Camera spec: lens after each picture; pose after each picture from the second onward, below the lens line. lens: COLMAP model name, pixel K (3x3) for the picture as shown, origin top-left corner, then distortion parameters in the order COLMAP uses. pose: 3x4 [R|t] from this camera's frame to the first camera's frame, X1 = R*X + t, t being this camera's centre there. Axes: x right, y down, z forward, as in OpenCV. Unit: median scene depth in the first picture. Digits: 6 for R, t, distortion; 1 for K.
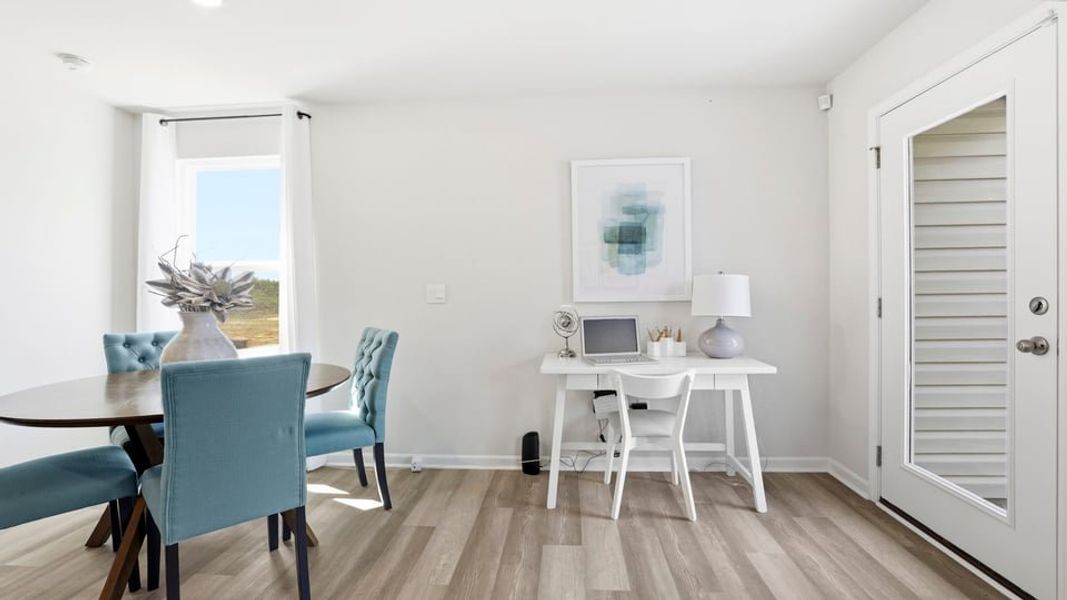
lens RADIAL K [[471.7, 0, 532.7], [0, 471.7, 294.5], [0, 0, 1]] dist [-0.034967, 0.010861]
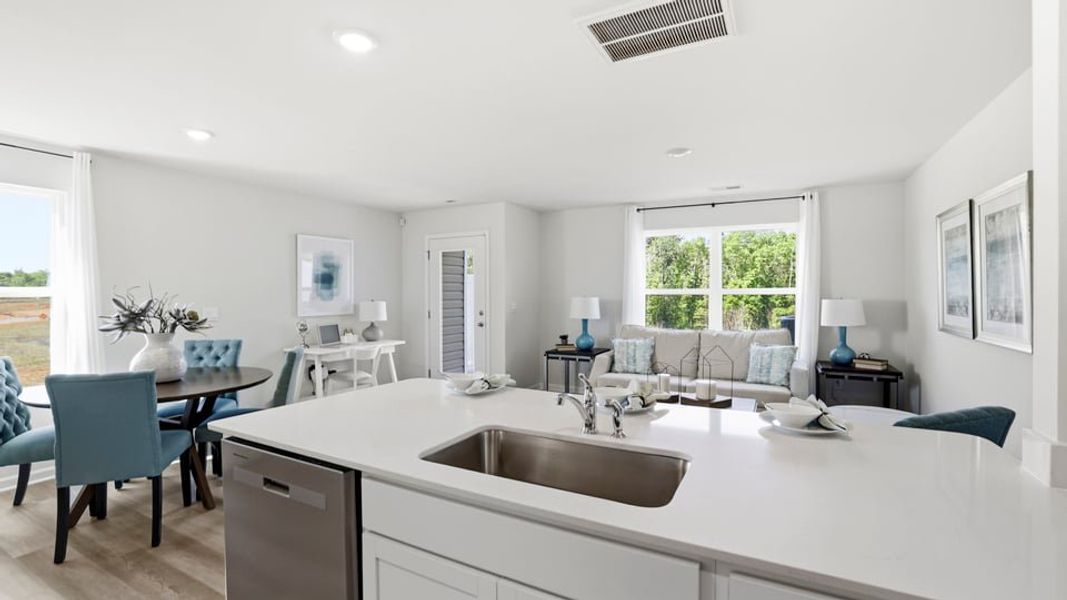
lens RADIAL K [[471.7, 0, 536.8], [0, 471.7, 295.1], [0, 0, 1]] dist [-0.034967, 0.010861]
pose [[0.401255, 0.006074, 0.915946, -1.281368], [0.004674, 0.999951, -0.008679, -0.050393], [-0.915955, 0.007764, 0.401207, -0.538680]]
